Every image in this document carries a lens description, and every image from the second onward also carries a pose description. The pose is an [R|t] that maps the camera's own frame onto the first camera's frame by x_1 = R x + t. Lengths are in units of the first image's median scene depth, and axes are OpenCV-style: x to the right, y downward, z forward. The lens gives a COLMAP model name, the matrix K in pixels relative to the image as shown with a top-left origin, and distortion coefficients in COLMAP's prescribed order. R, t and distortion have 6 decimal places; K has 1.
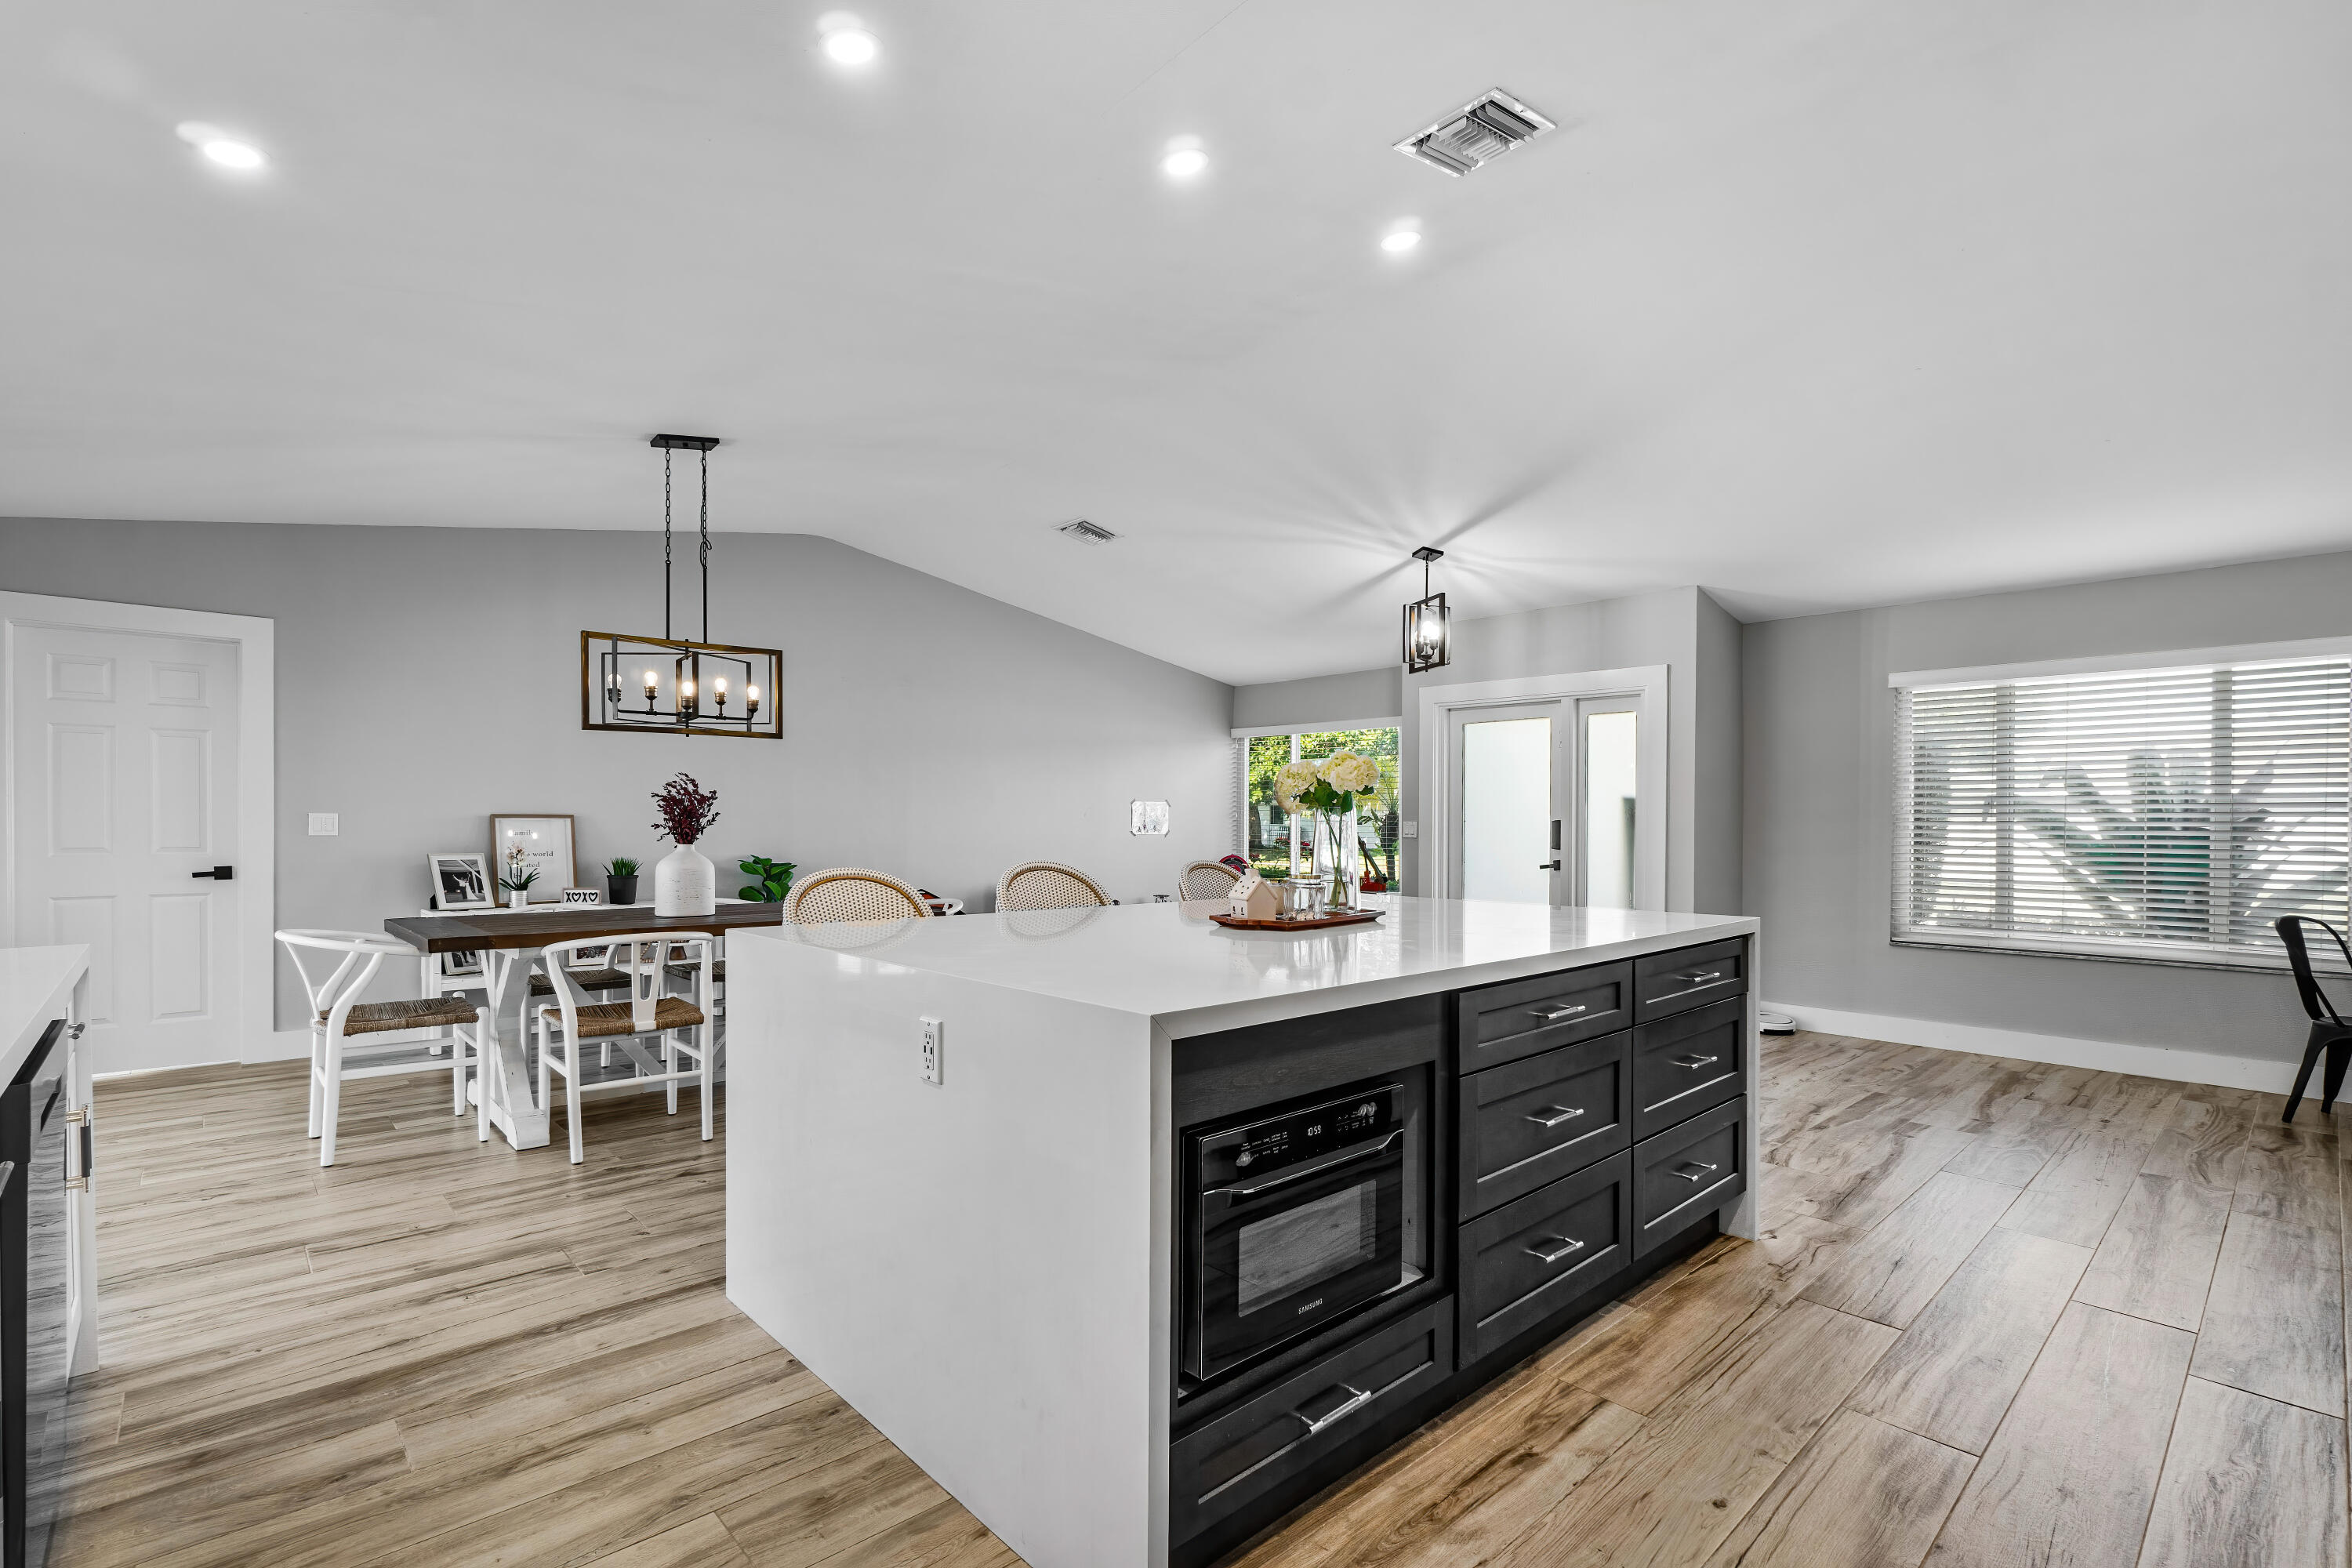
lens RADIAL K [[1067.4, 0, 1181.5], [0, 1067.4, 822.4], [0, 0, 1]] dist [-0.006465, -0.000219]
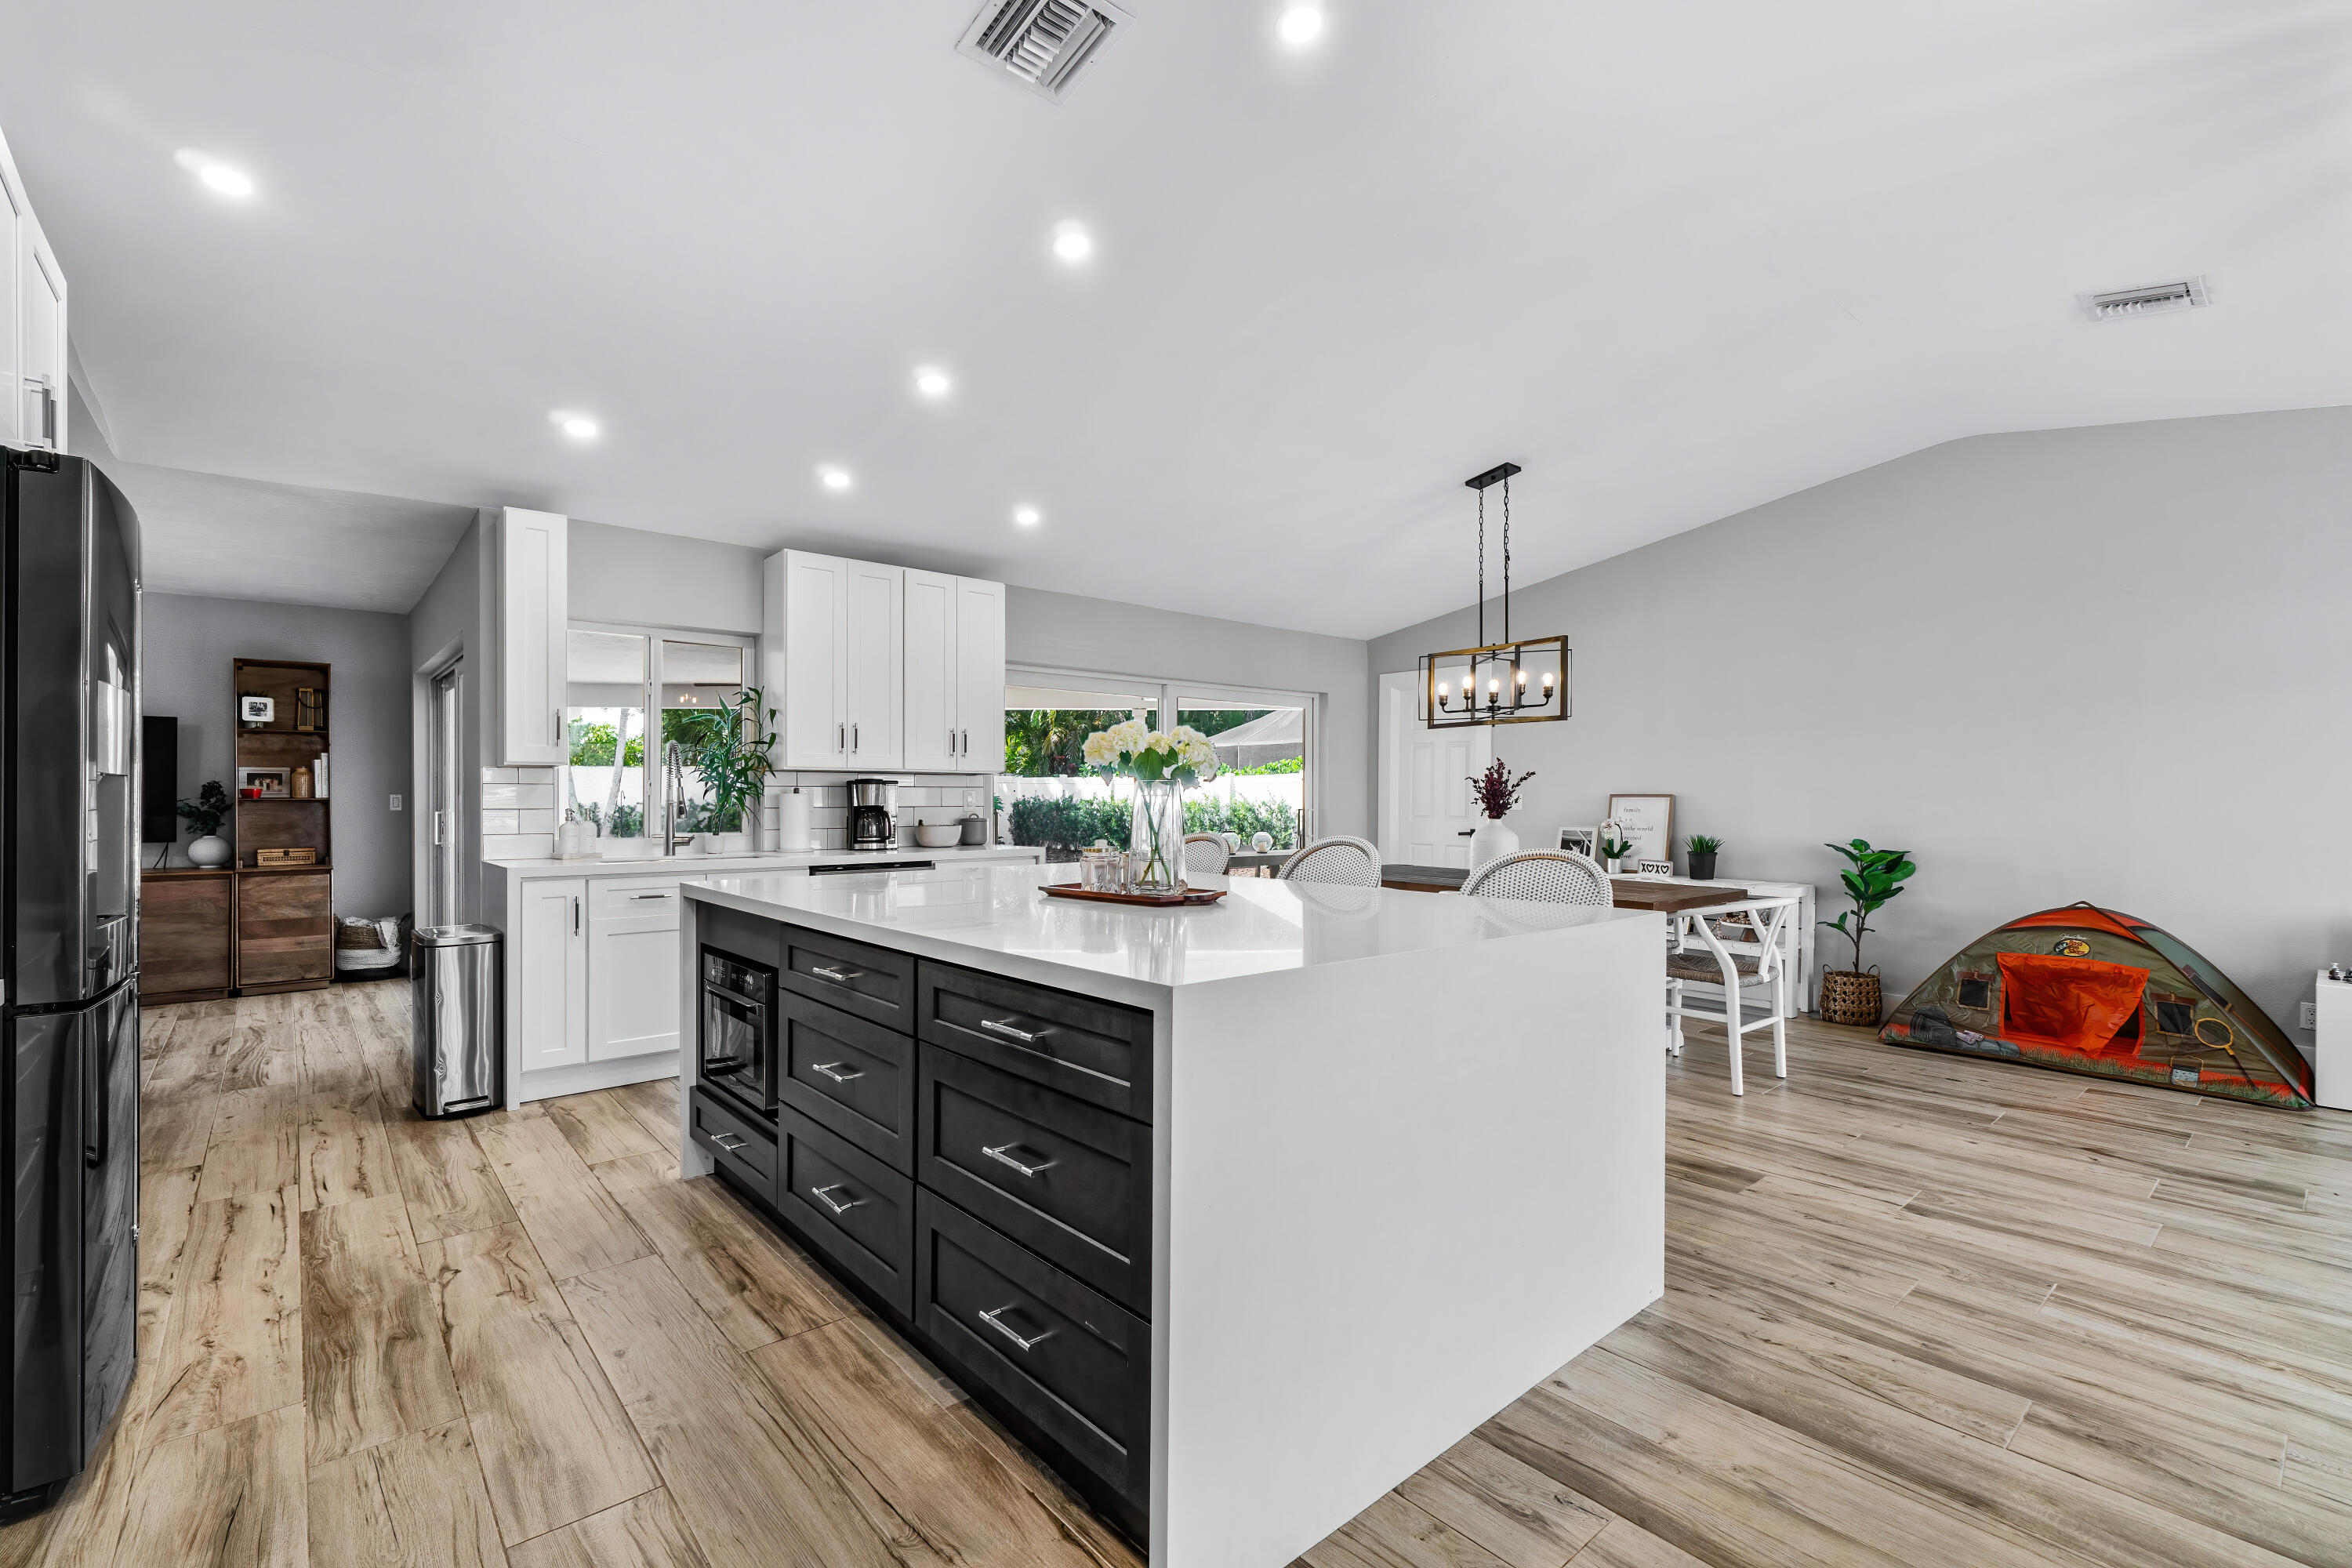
lens RADIAL K [[1037.6, 0, 1168.0], [0, 1037.6, 807.0], [0, 0, 1]] dist [-0.002977, 0.000242]
pose [[-0.039402, 0.006880, -0.999200, 0.911280], [-0.003698, 0.999968, 0.007031, 0.000721], [0.999217, 0.003972, -0.039376, 0.914698]]
